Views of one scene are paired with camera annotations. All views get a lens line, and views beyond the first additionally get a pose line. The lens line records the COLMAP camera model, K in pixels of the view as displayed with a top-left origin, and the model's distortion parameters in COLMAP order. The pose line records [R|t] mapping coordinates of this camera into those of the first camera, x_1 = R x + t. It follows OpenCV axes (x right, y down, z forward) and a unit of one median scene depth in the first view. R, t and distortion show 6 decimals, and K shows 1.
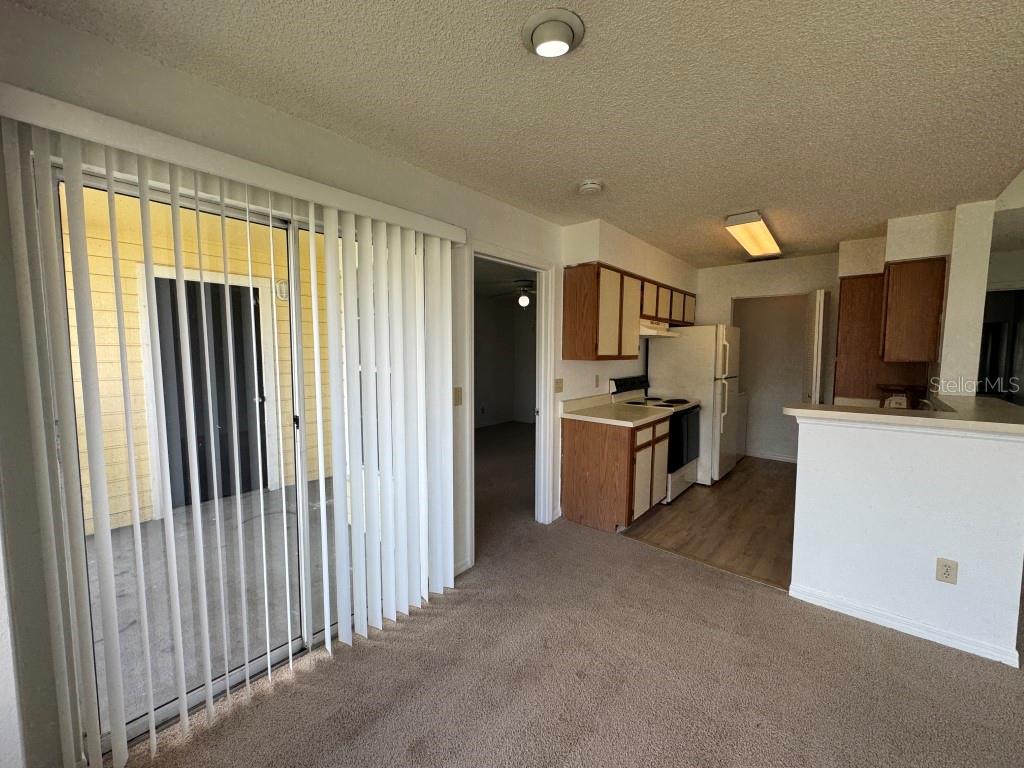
lens RADIAL K [[407.0, 0, 511.0], [0, 407.0, 383.6], [0, 0, 1]] dist [-0.014652, 0.003771]
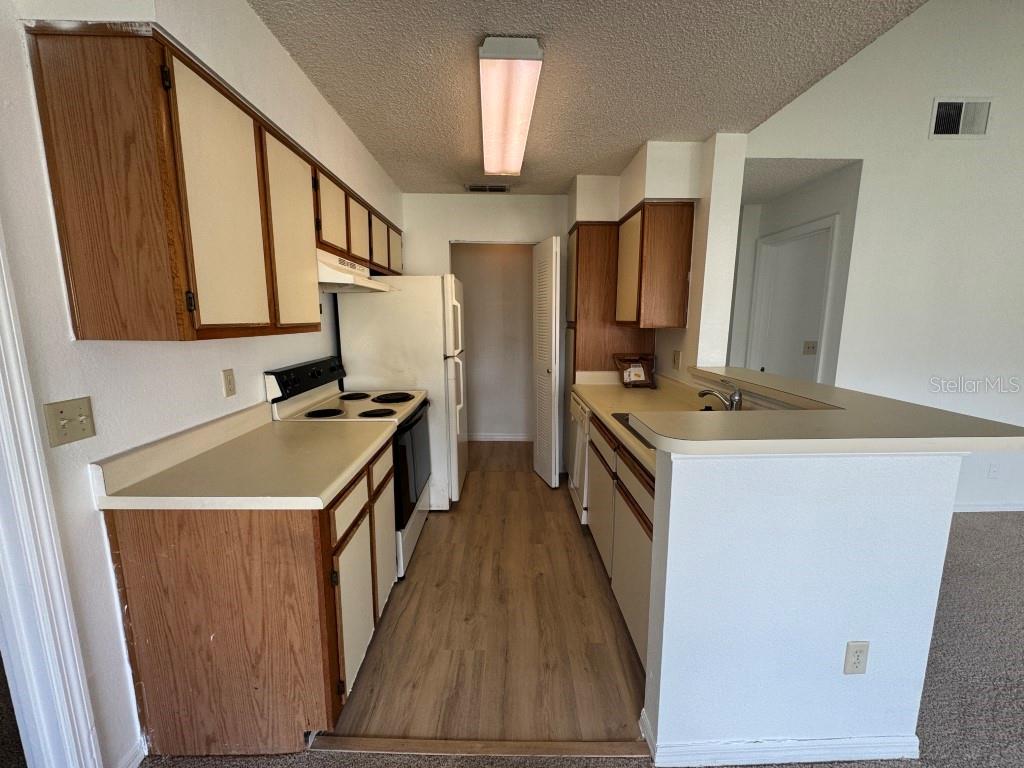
lens RADIAL K [[407.0, 0, 511.0], [0, 407.0, 383.6], [0, 0, 1]] dist [-0.014652, 0.003771]
pose [[0.744262, -0.108139, 0.659075, 0.152020], [0.051441, 0.993155, 0.104865, -0.035947], [-0.665904, -0.044144, 0.744731, 0.471624]]
